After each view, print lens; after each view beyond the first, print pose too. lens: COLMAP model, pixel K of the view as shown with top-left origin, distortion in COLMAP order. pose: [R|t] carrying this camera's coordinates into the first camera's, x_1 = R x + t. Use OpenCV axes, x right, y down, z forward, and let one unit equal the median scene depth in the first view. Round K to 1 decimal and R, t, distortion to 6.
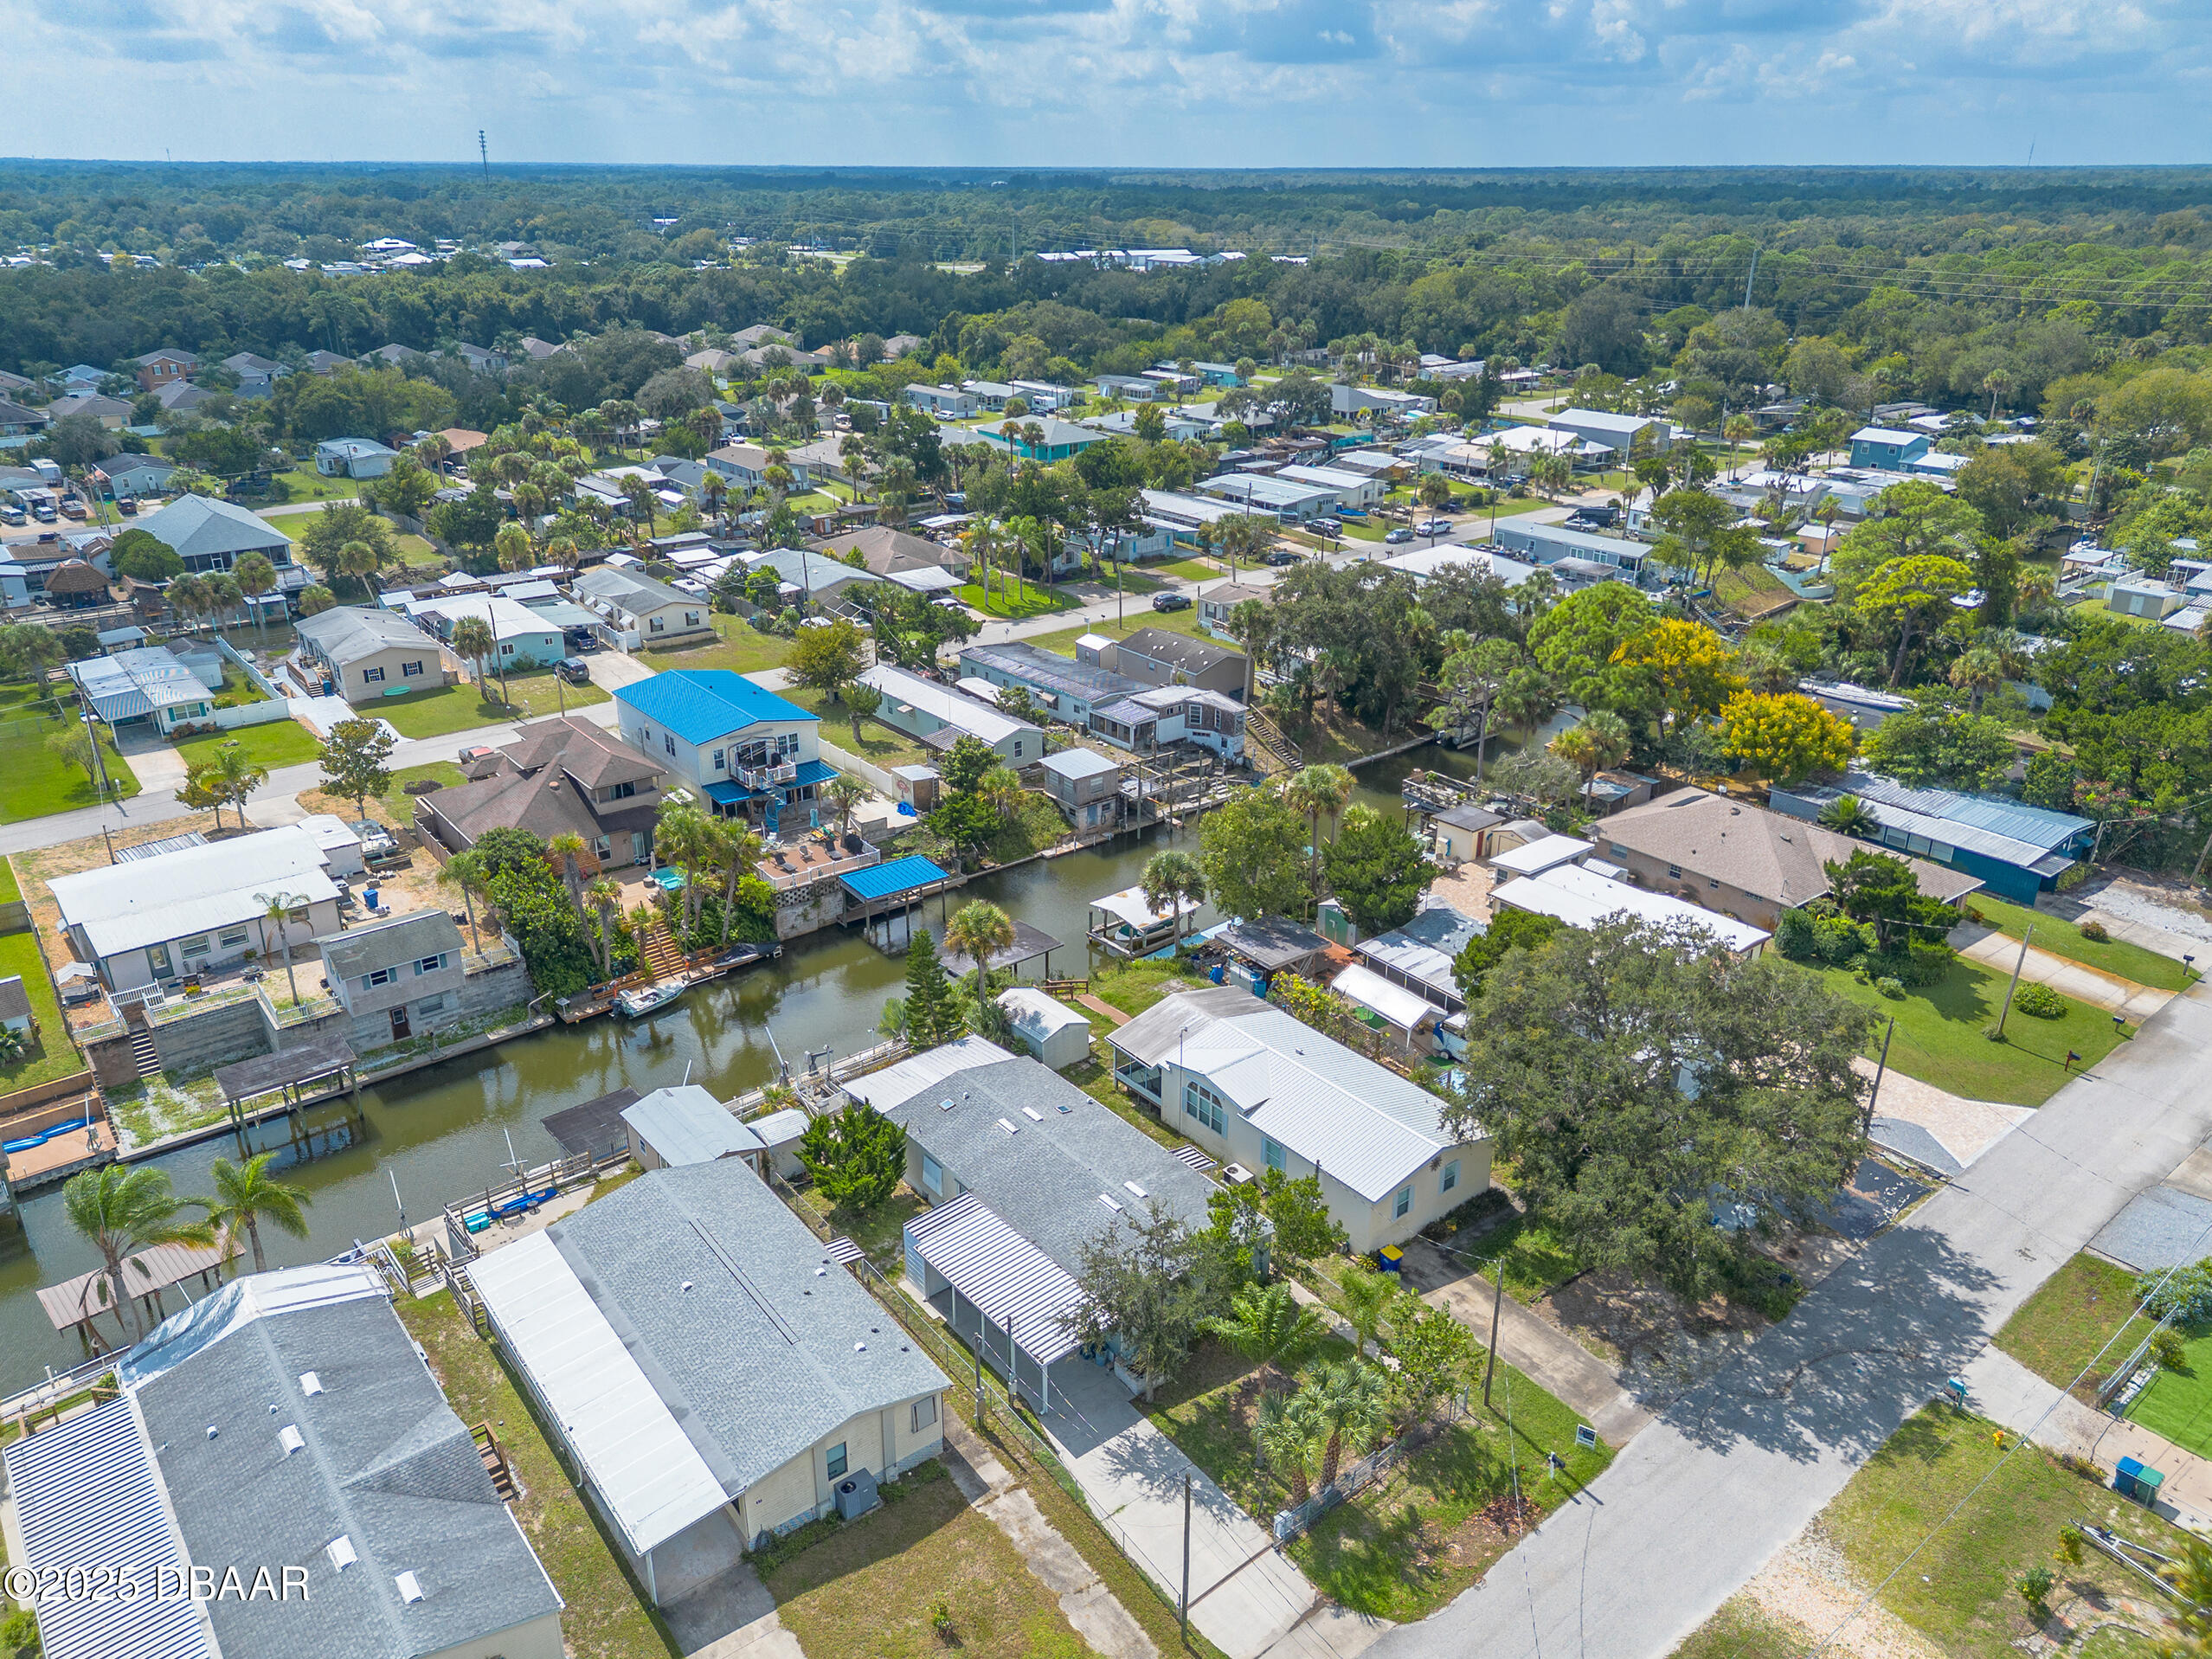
lens RADIAL K [[1562.4, 0, 1100.7], [0, 1562.4, 833.7], [0, 0, 1]] dist [0.078790, -0.074404]
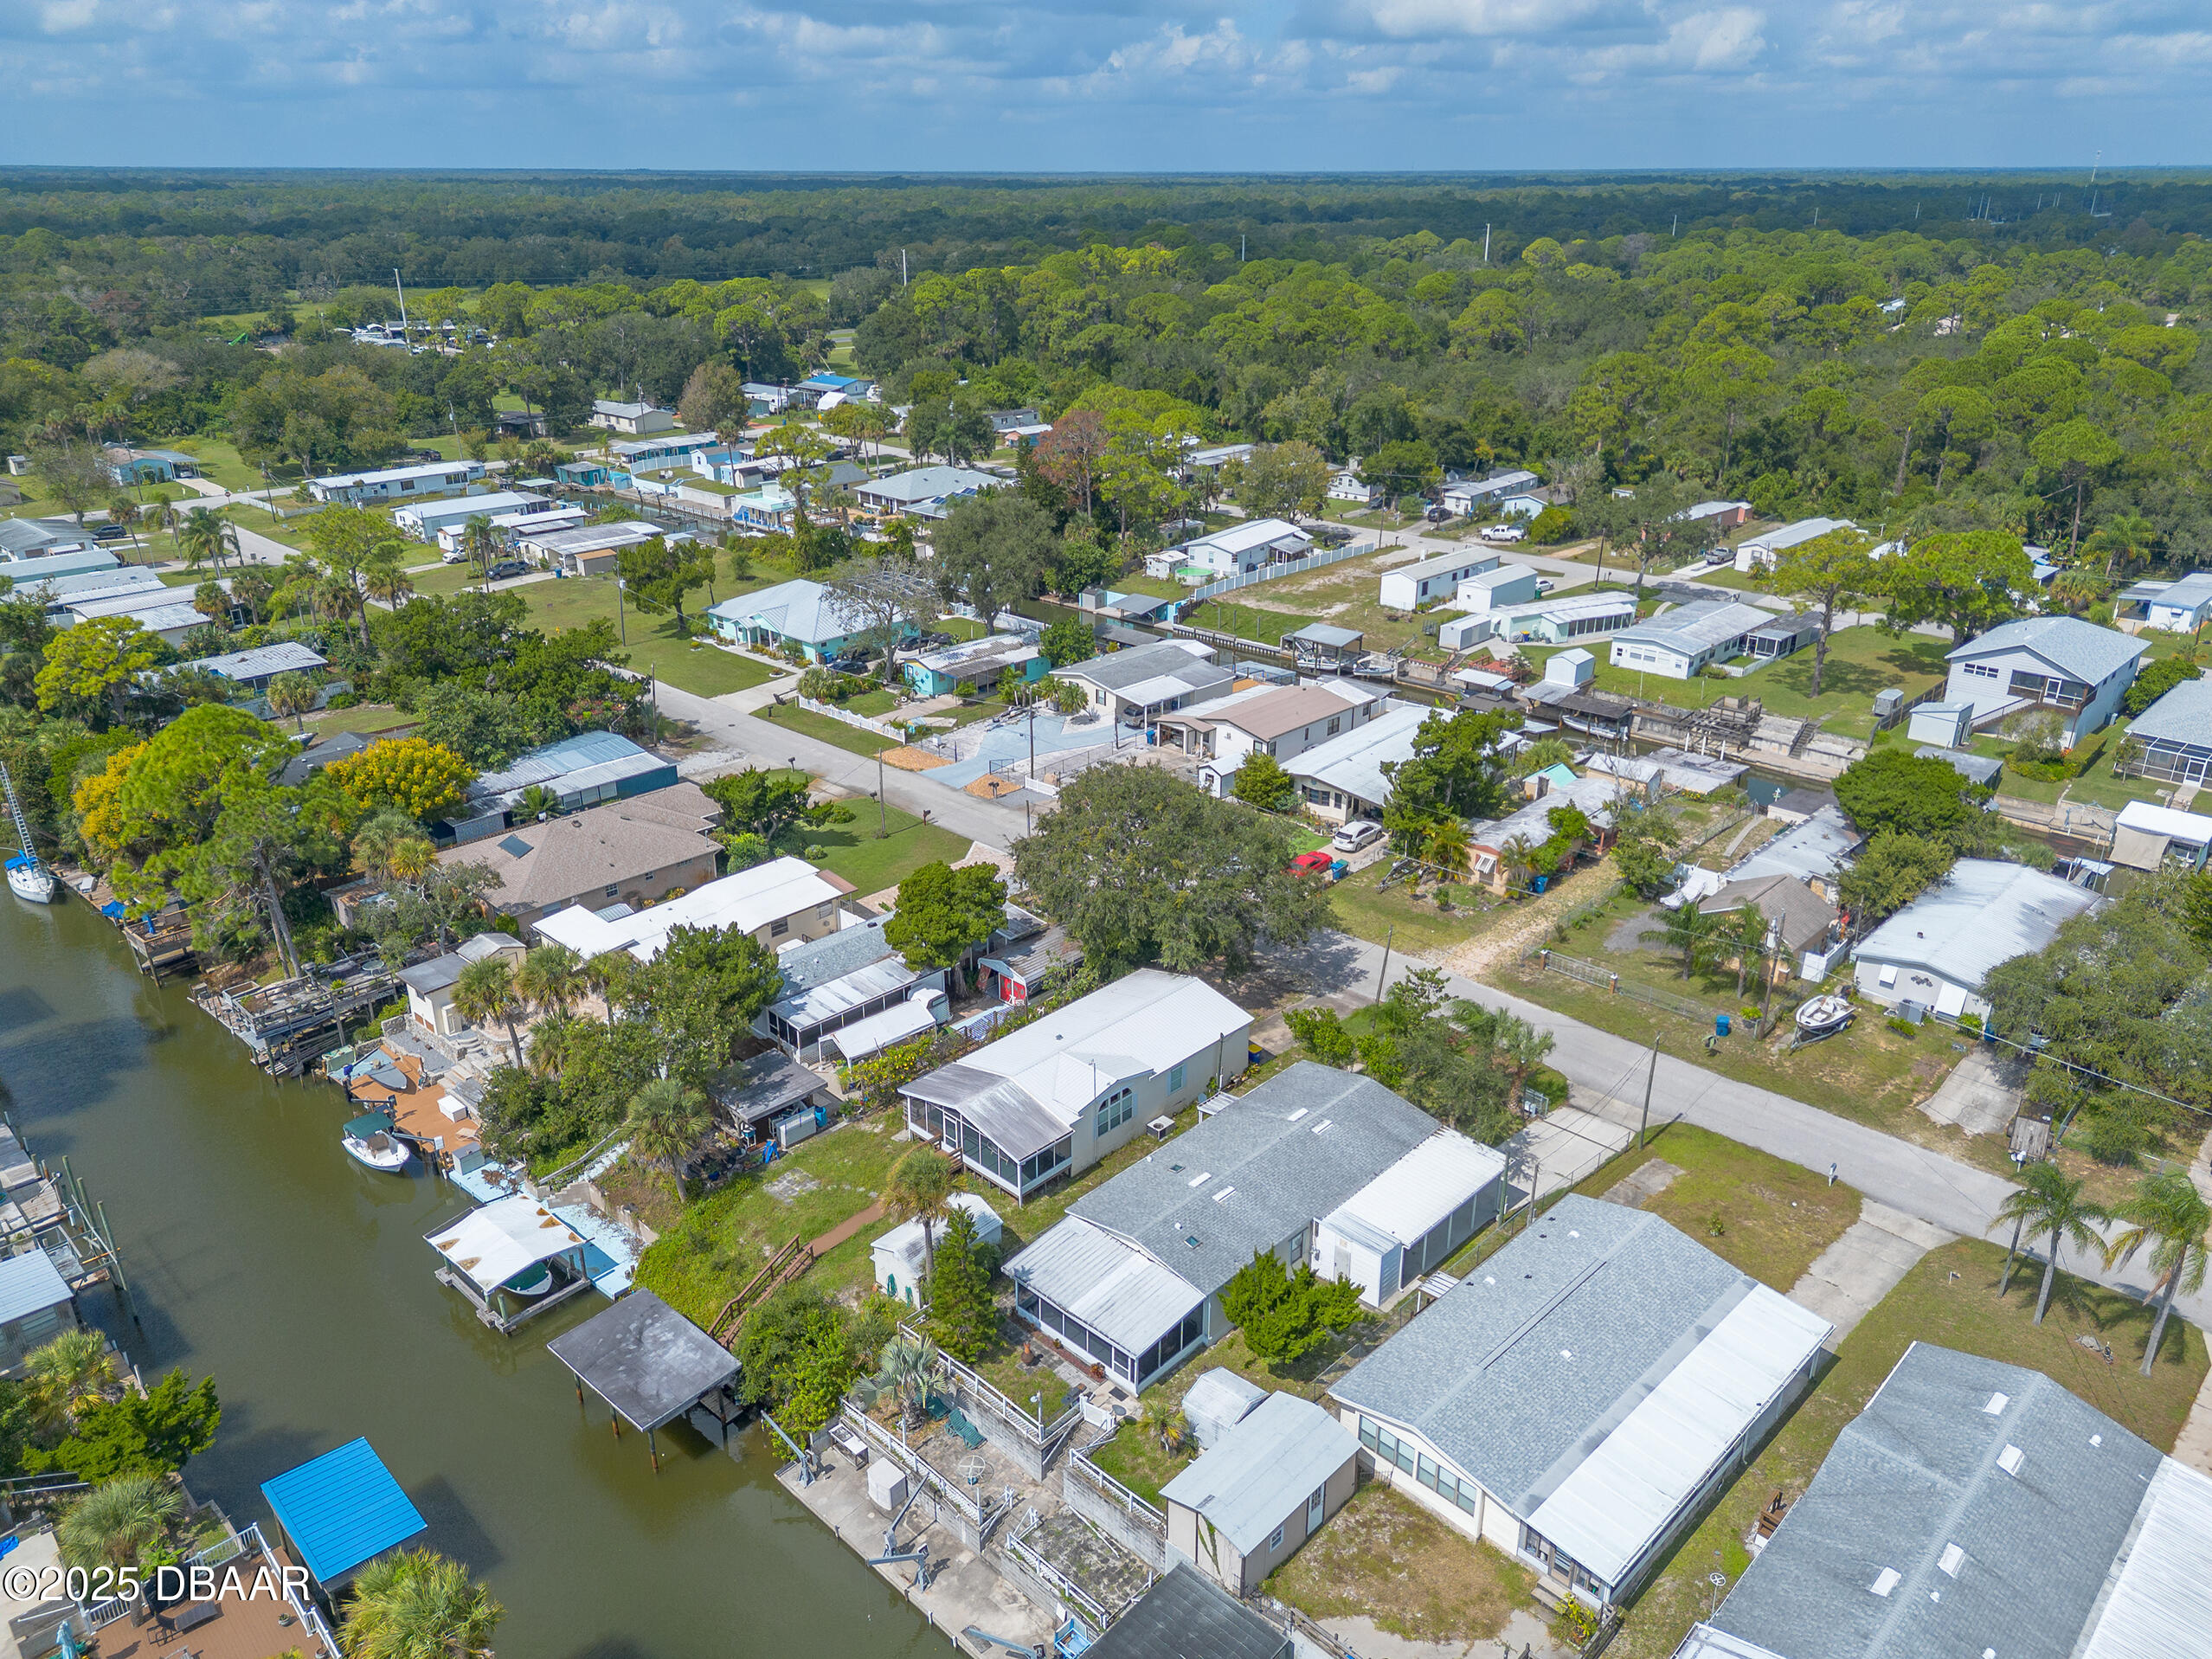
lens RADIAL K [[1562.4, 0, 1100.7], [0, 1562.4, 833.7], [0, 0, 1]] dist [0.078790, -0.074404]
pose [[-0.124424, -0.388159, 0.913155, -0.550587], [0.387602, 0.828169, 0.404847, -0.274775], [-0.913391, 0.404313, 0.047406, 0.593683]]
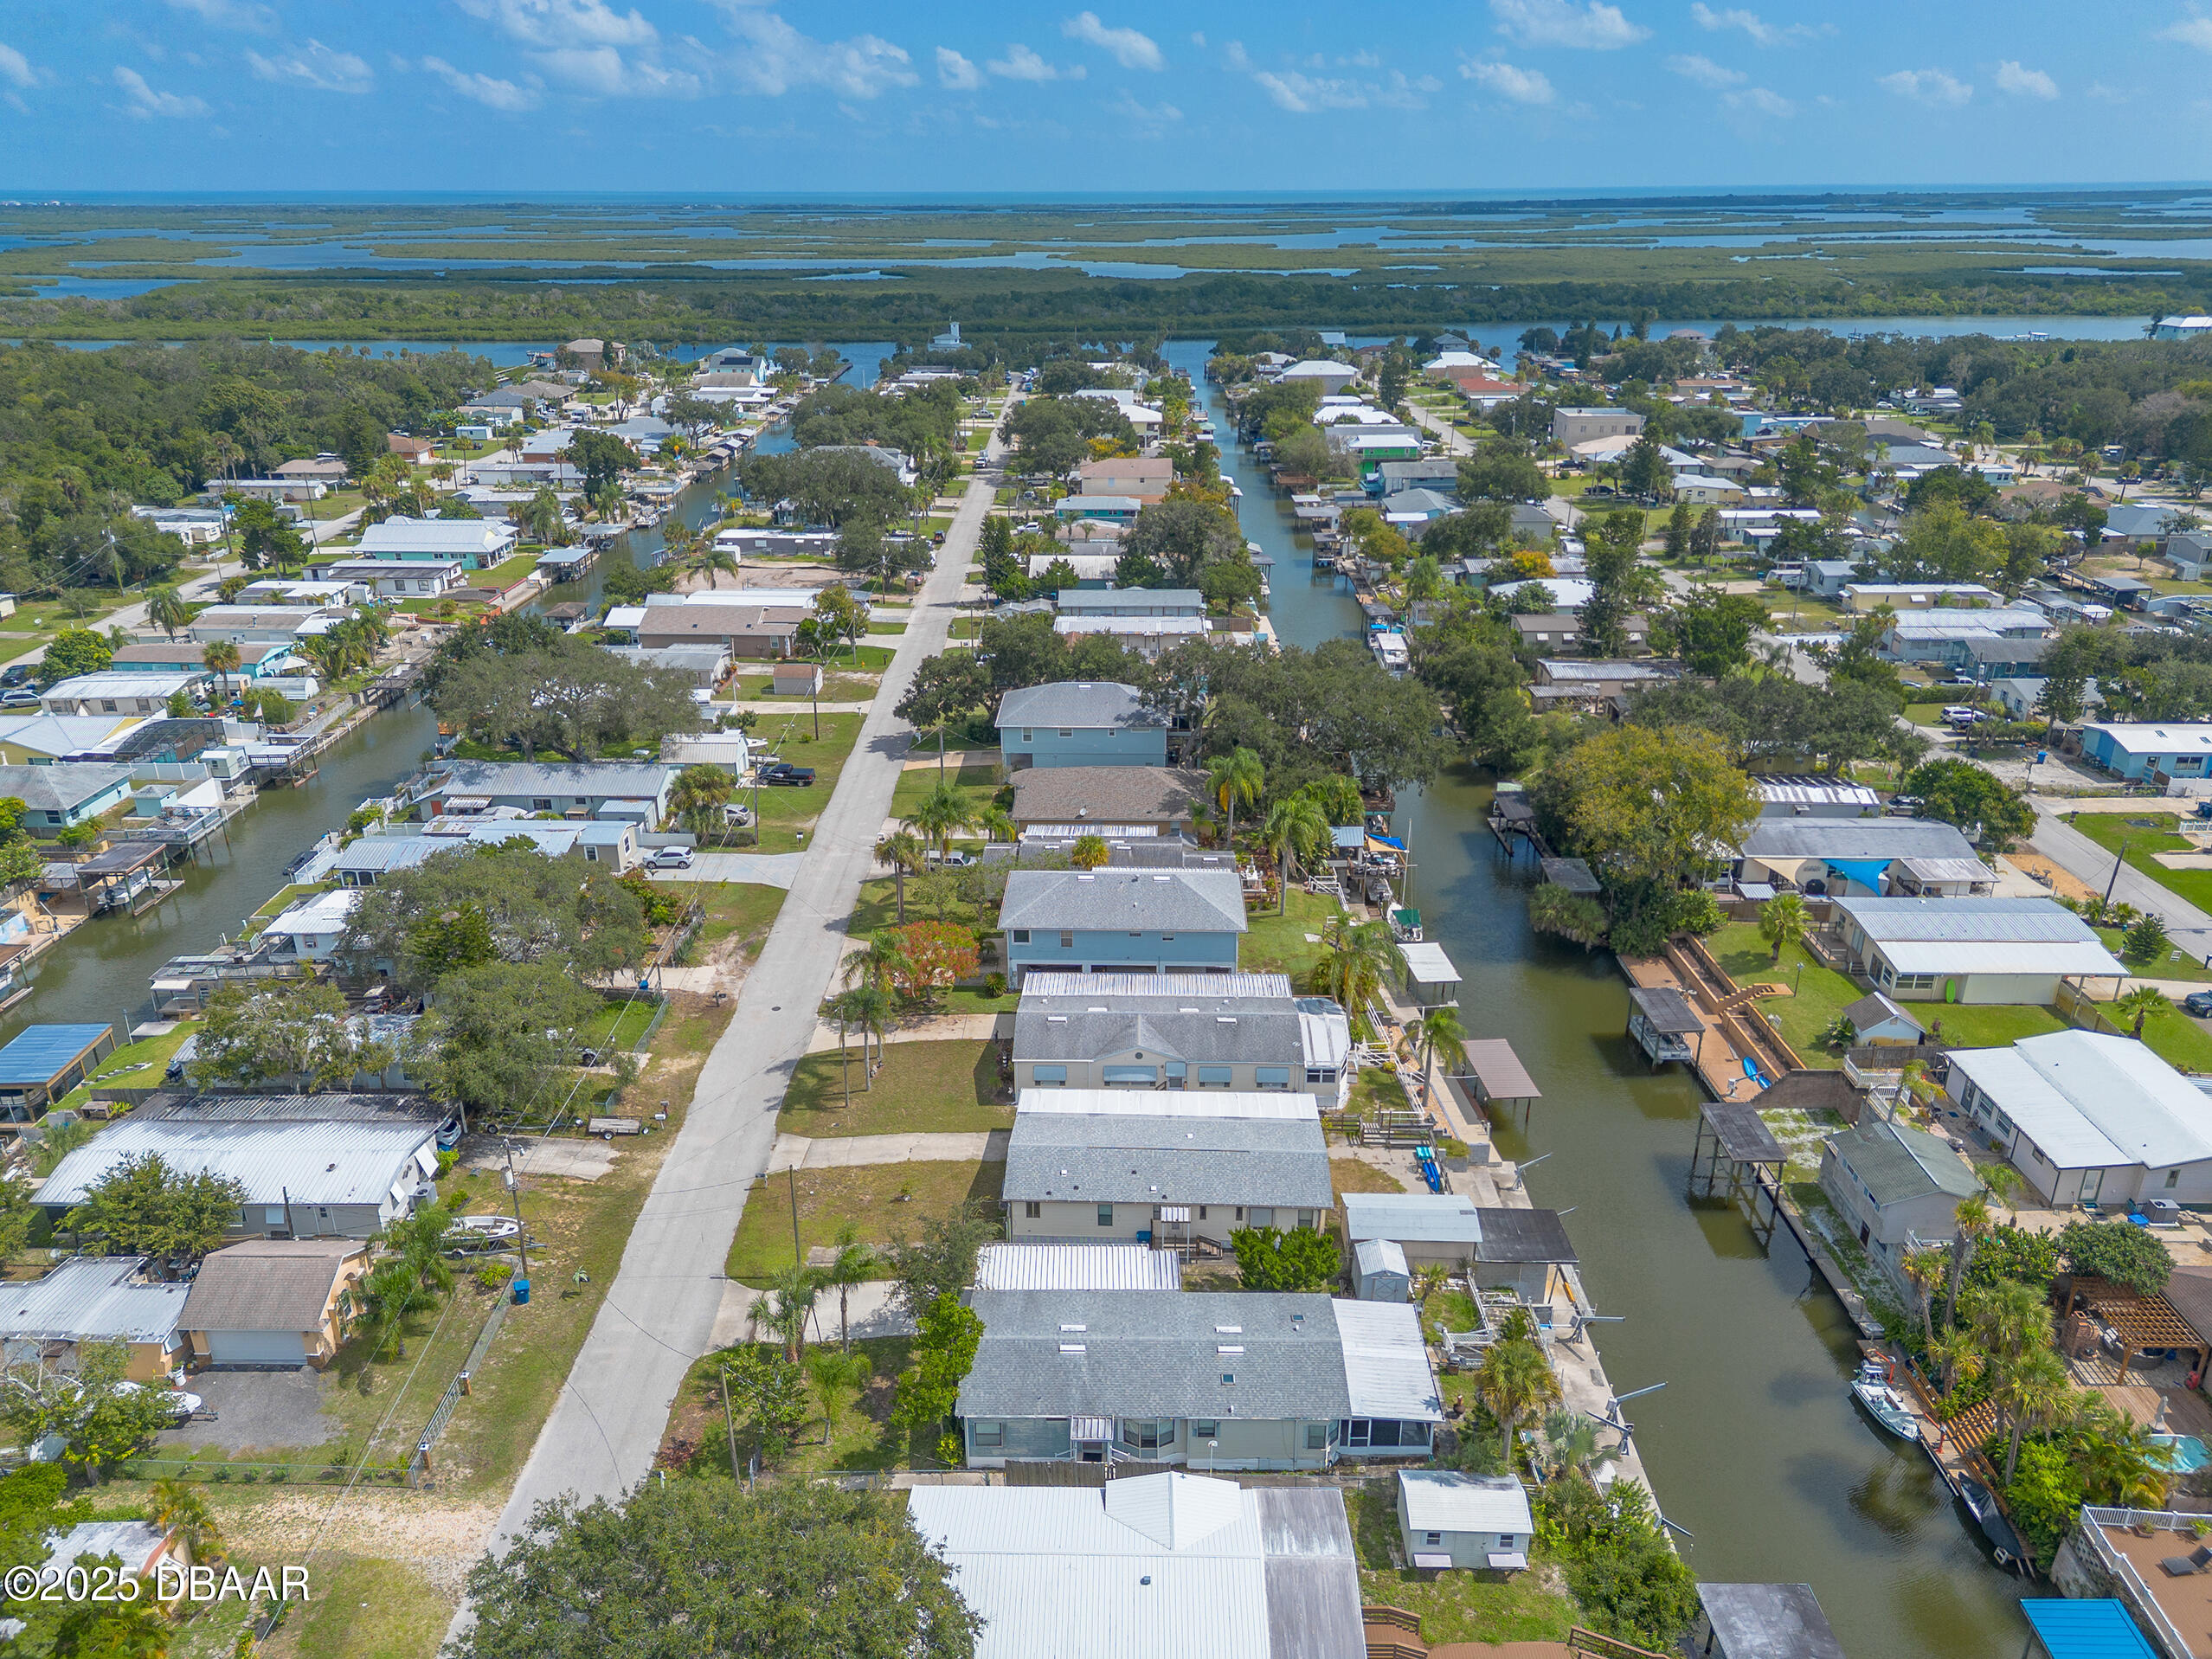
lens RADIAL K [[1562.4, 0, 1100.7], [0, 1562.4, 833.7], [0, 0, 1]] dist [0.078790, -0.074404]
pose [[-0.640939, 0.293313, -0.709341, 0.409789], [-0.297766, 0.756739, 0.581963, -0.414666], [0.707484, 0.584220, -0.397685, 0.742141]]
